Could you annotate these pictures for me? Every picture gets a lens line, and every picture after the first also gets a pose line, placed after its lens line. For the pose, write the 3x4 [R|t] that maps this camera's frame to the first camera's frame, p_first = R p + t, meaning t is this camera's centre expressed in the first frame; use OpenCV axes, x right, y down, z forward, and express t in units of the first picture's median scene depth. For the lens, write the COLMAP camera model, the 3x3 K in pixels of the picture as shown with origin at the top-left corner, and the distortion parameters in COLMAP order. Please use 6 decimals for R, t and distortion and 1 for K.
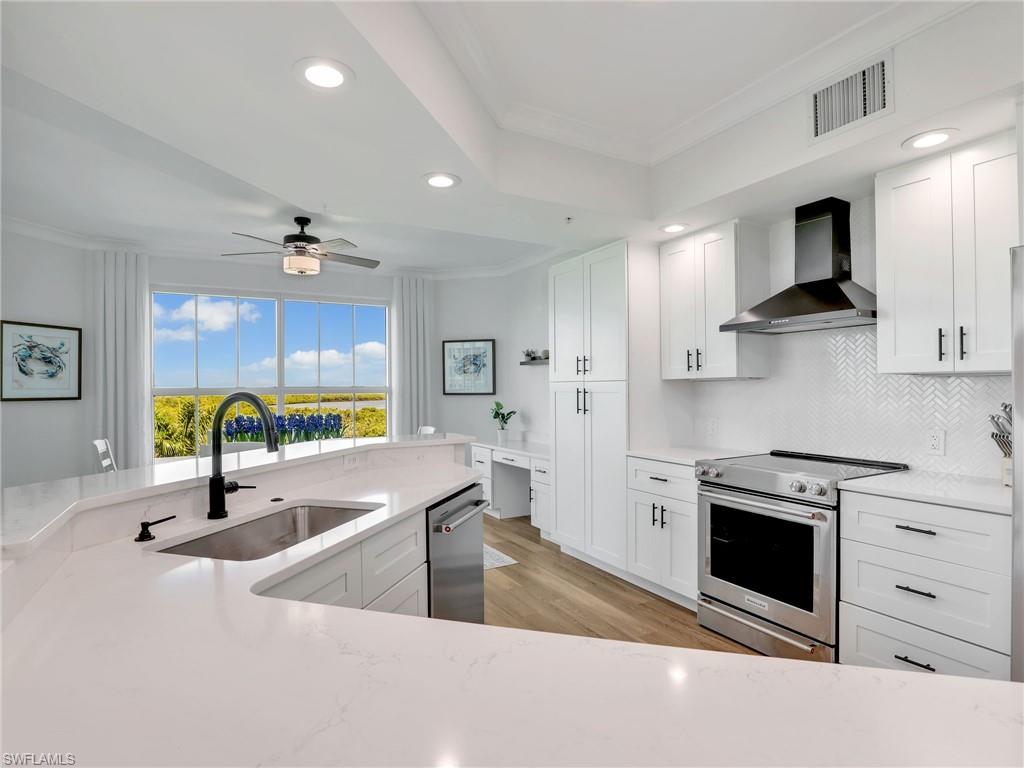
lens RADIAL K [[548.9, 0, 526.8], [0, 548.9, 383.7], [0, 0, 1]] dist [-0.034277, -0.001048]
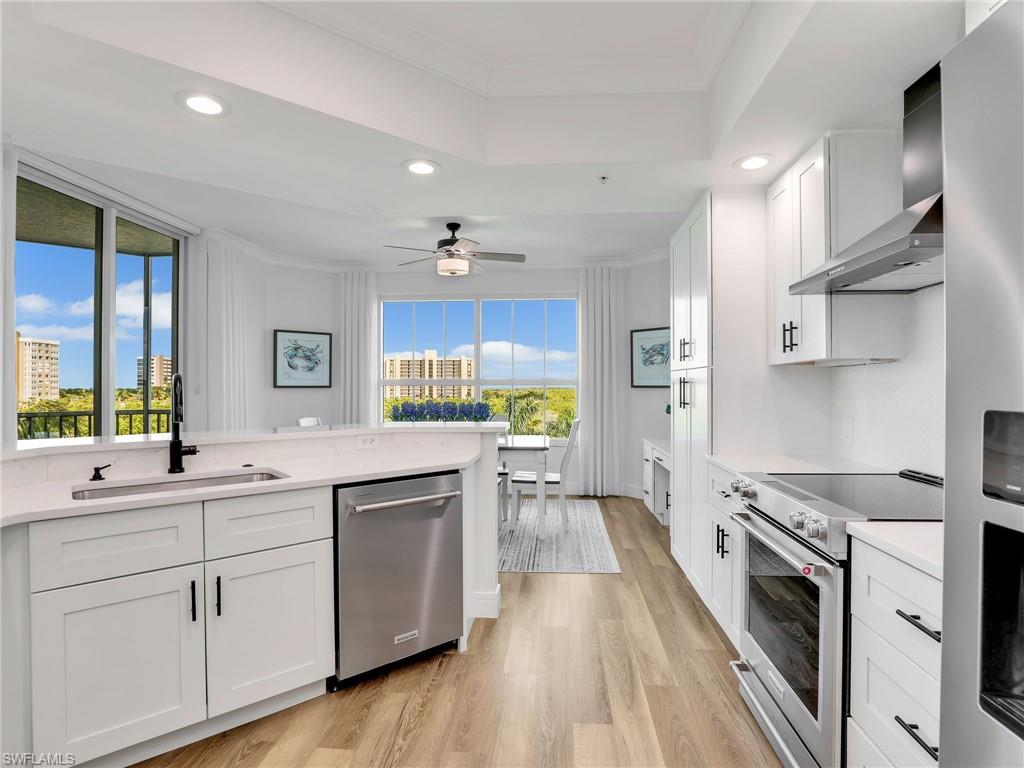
lens RADIAL K [[548.9, 0, 526.8], [0, 548.9, 383.7], [0, 0, 1]] dist [-0.034277, -0.001048]
pose [[0.835634, 0.004233, -0.549270, 0.322995], [-0.000875, 0.999979, 0.006375, 0.011688], [0.549285, -0.004847, 0.835621, 0.158010]]
